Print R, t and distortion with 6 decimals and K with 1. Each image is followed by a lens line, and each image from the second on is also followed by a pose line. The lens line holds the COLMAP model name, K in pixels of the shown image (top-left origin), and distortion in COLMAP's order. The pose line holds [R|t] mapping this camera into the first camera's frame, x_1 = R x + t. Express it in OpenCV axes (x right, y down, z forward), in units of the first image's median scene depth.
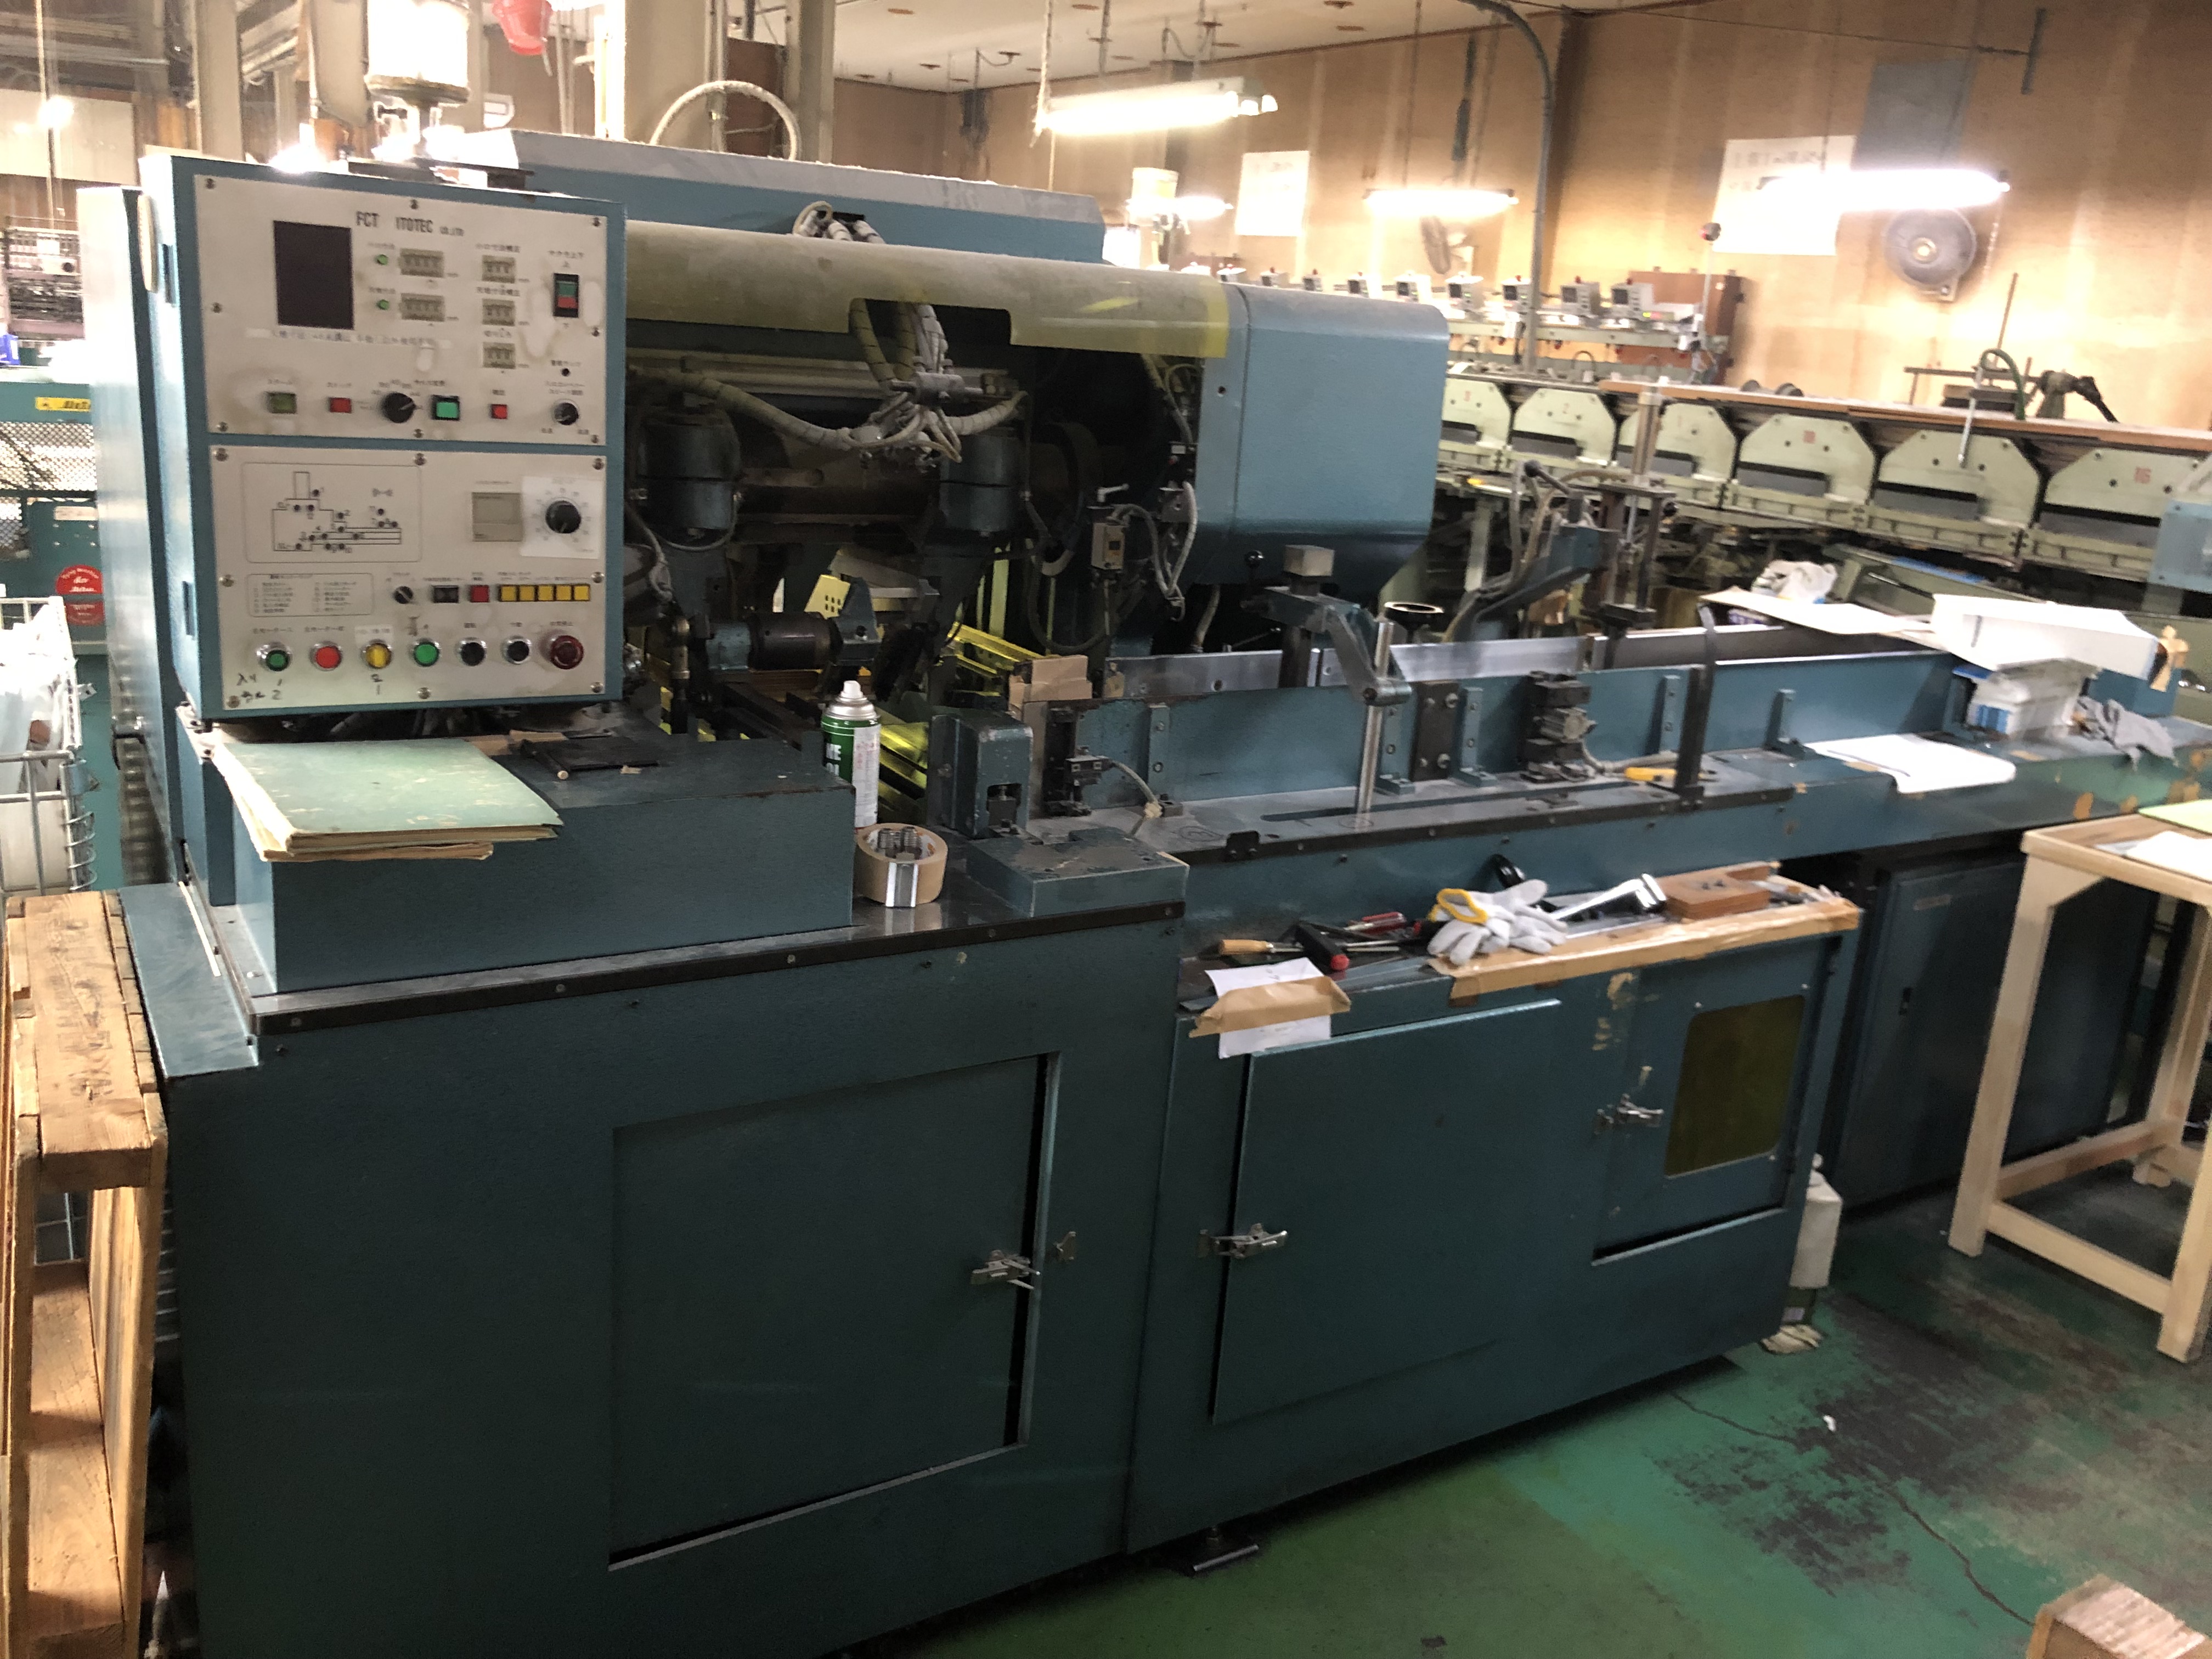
lens RADIAL K [[1813.3, 0, 1088.1], [0, 1813.3, 809.7], [0, 0, 1]] dist [0.016243, -0.022170]
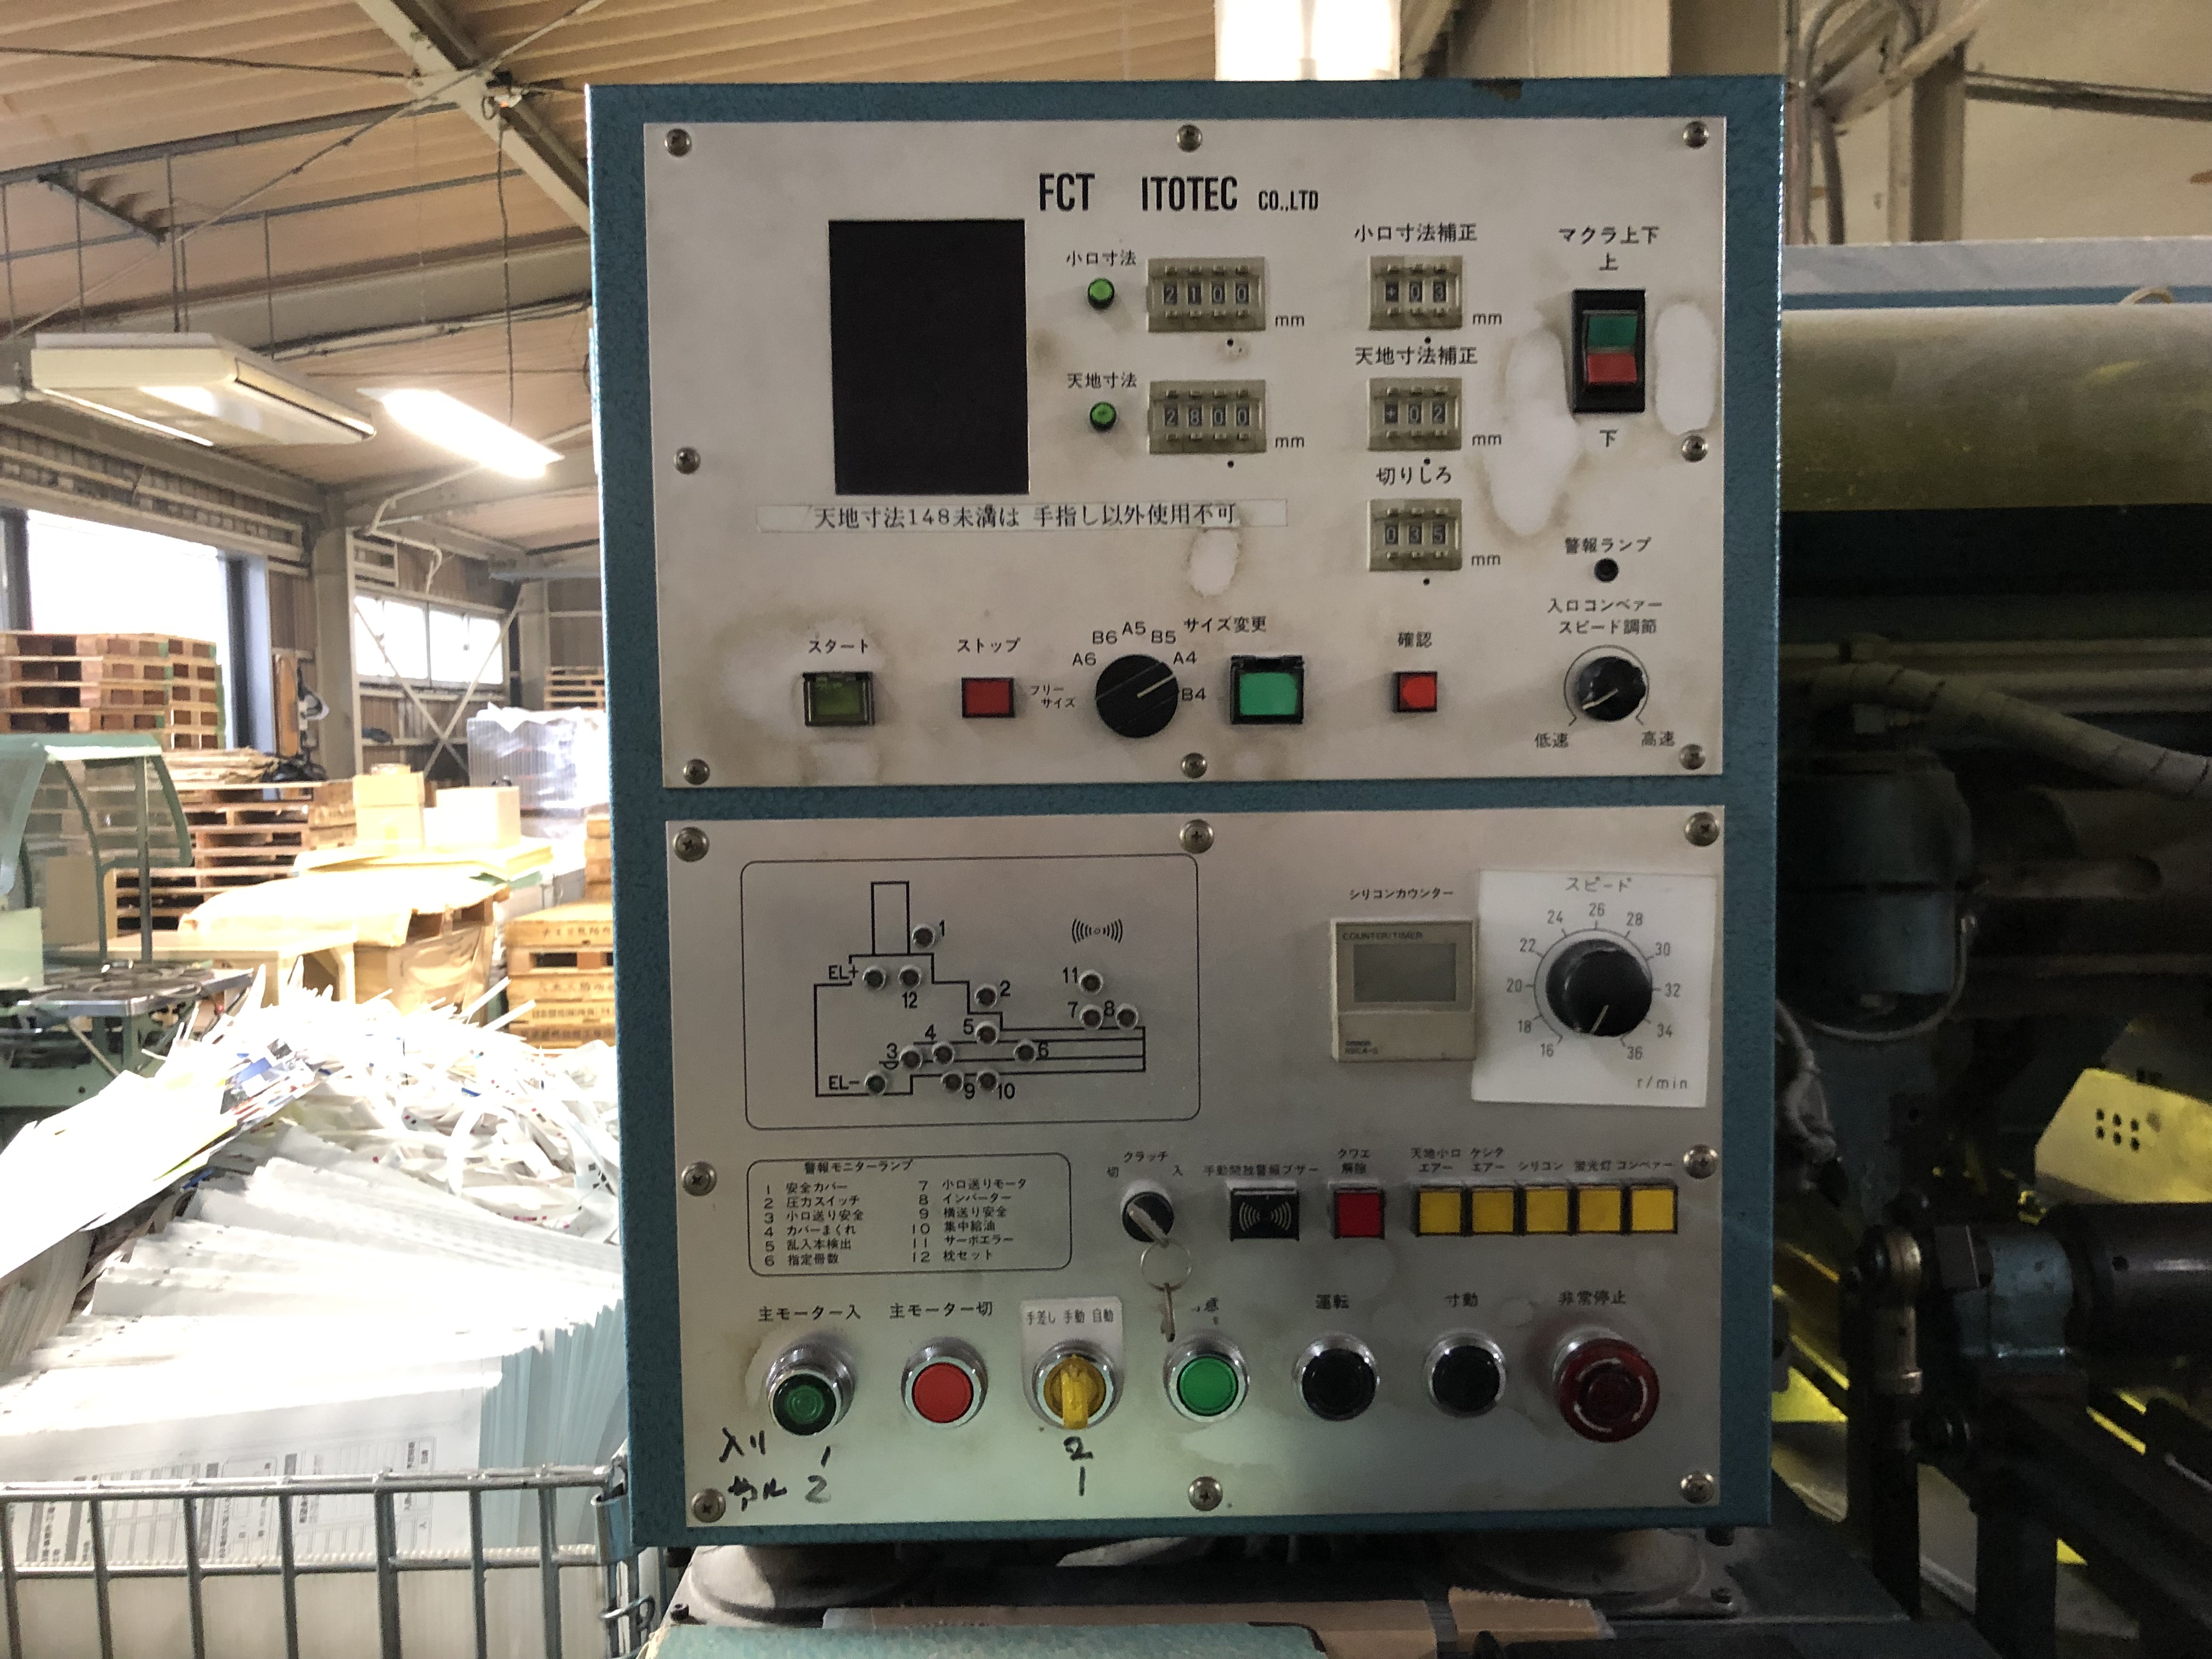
lens RADIAL K [[1813.3, 0, 1093.5], [0, 1813.3, 821.2], [0, 0, 1]] dist [0.016243, -0.022170]
pose [[0.856165, -0.061427, -0.513038, -0.202064], [-0.059896, 0.974416, -0.216625, -0.117274], [0.513219, 0.216196, 0.830582, 0.691532]]
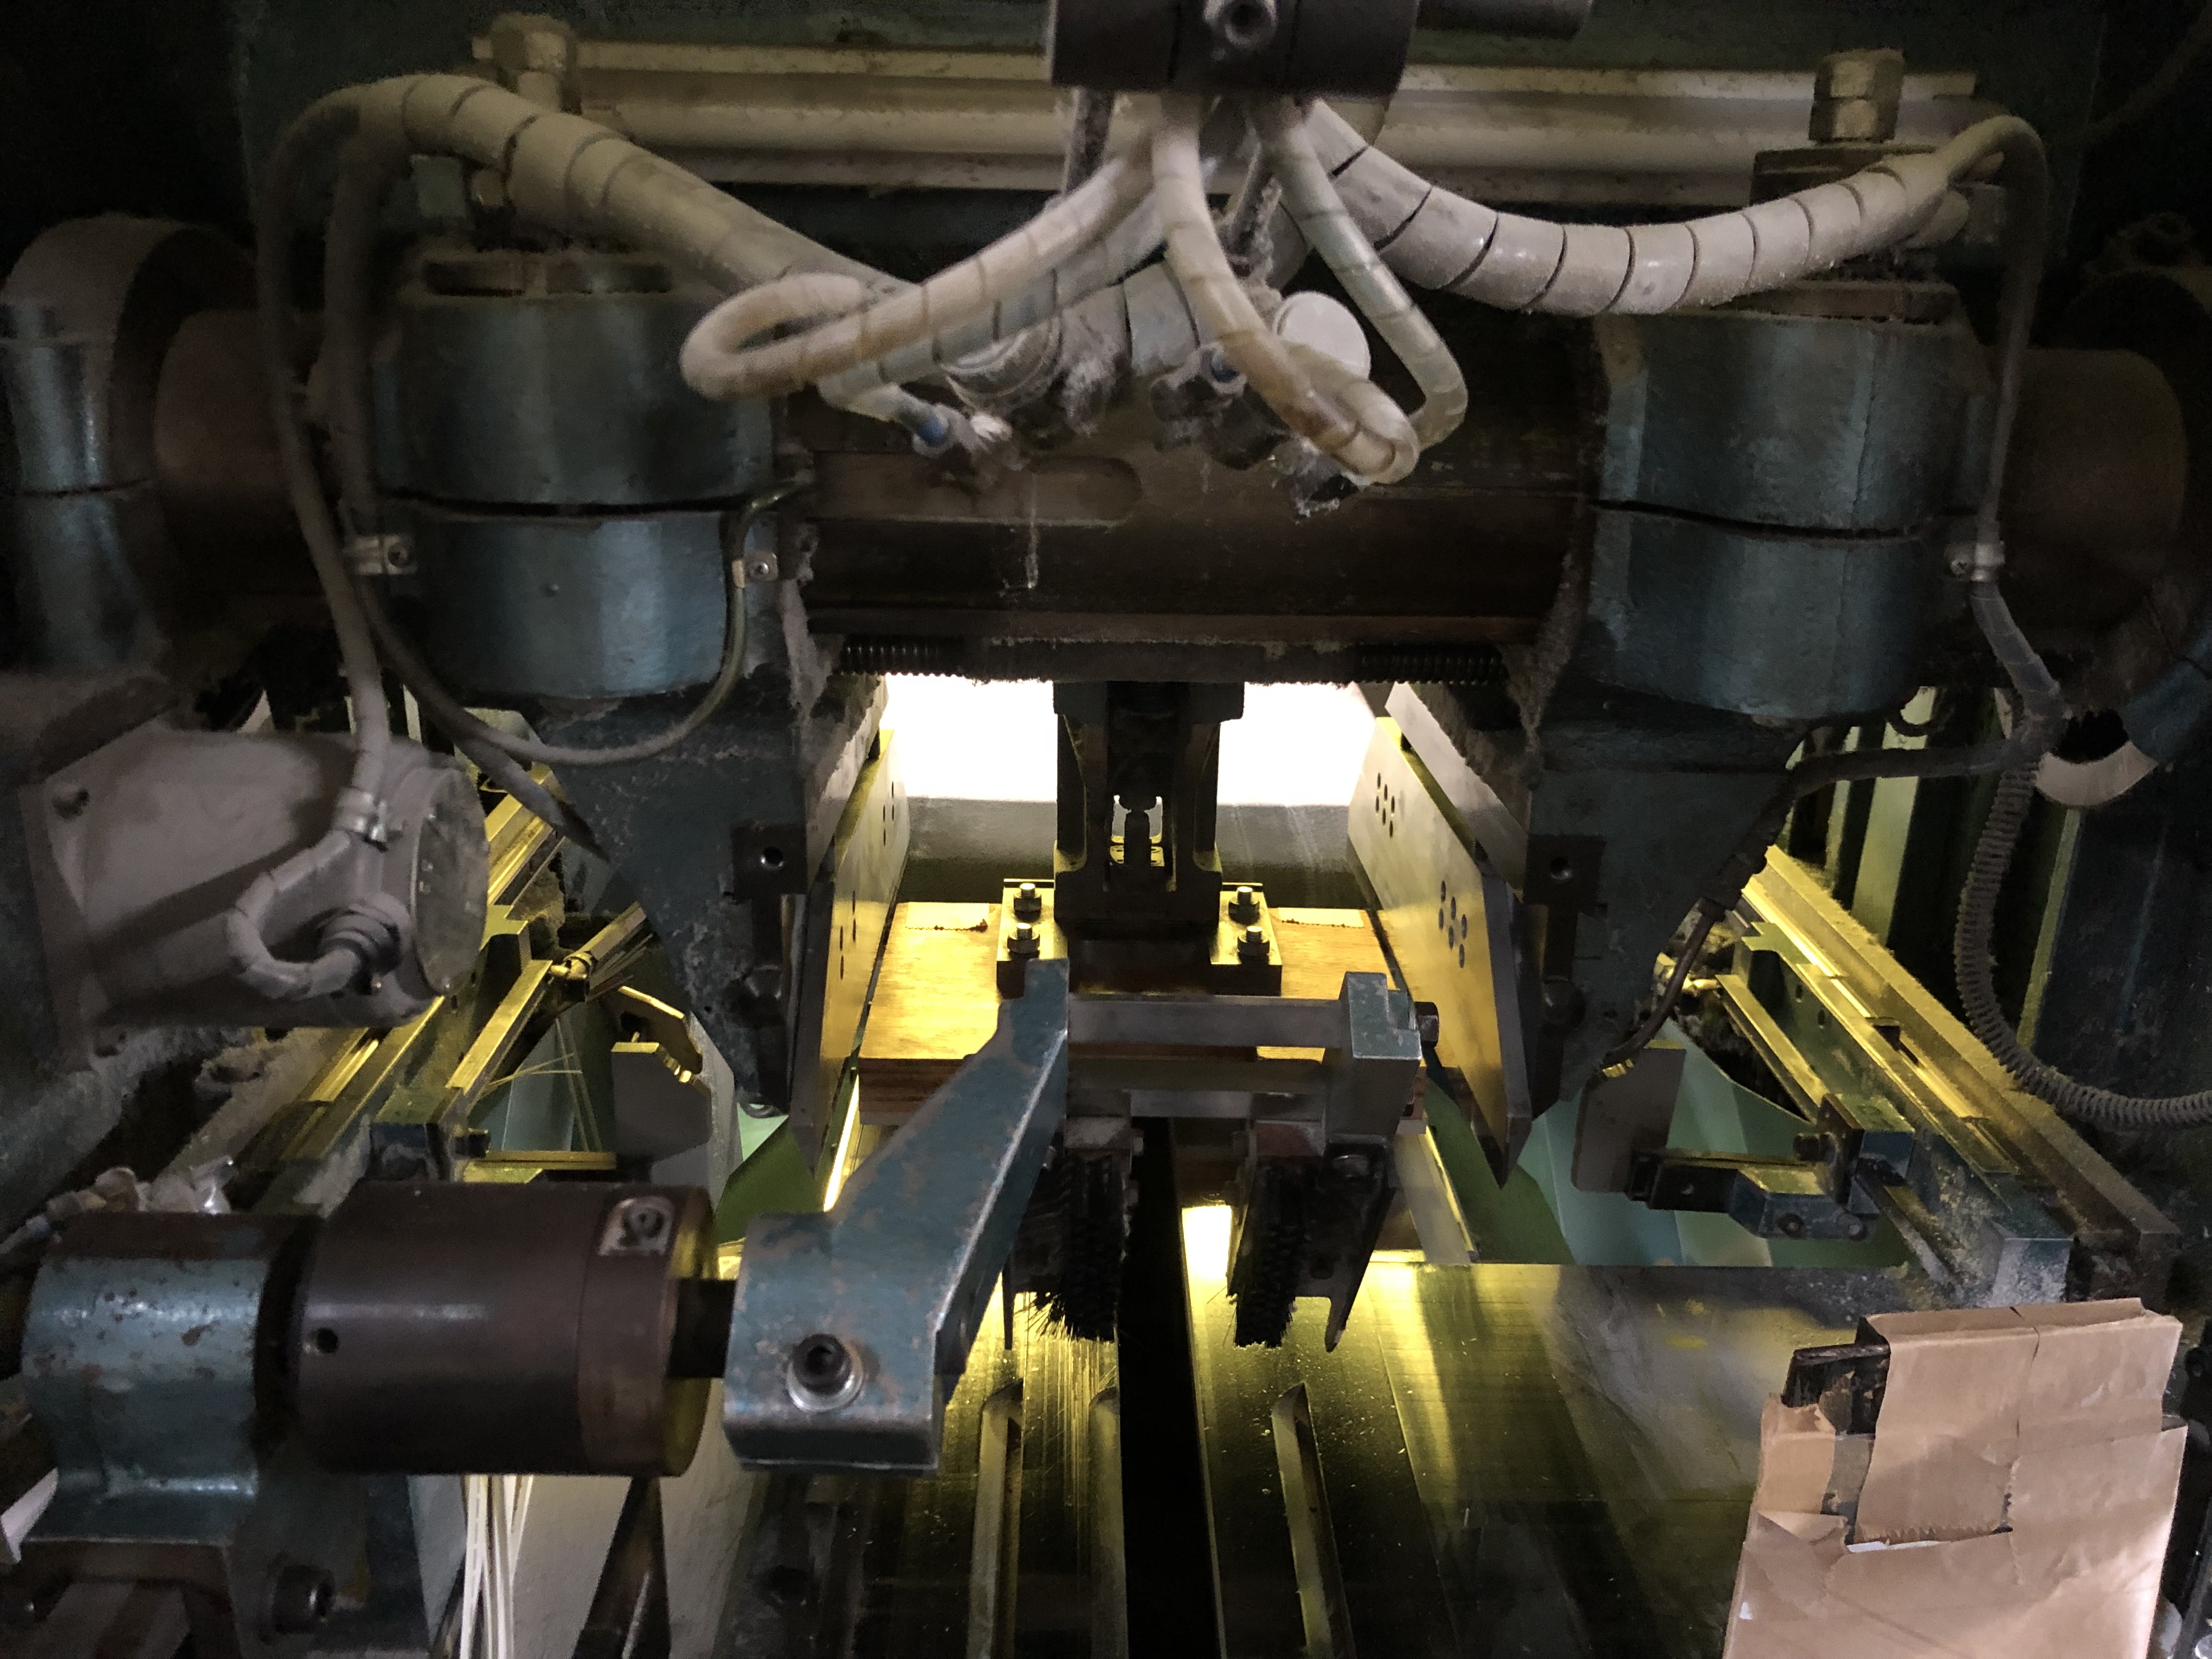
lens RADIAL K [[1813.3, 0, 1100.4], [0, 1813.3, 818.2], [0, 0, 1]] dist [0.016243, -0.022170]
pose [[0.861882, 0.113111, -0.494334, -0.016384], [-0.086115, 0.993295, 0.077137, -0.224122], [0.499744, -0.023914, 0.865843, 1.104070]]
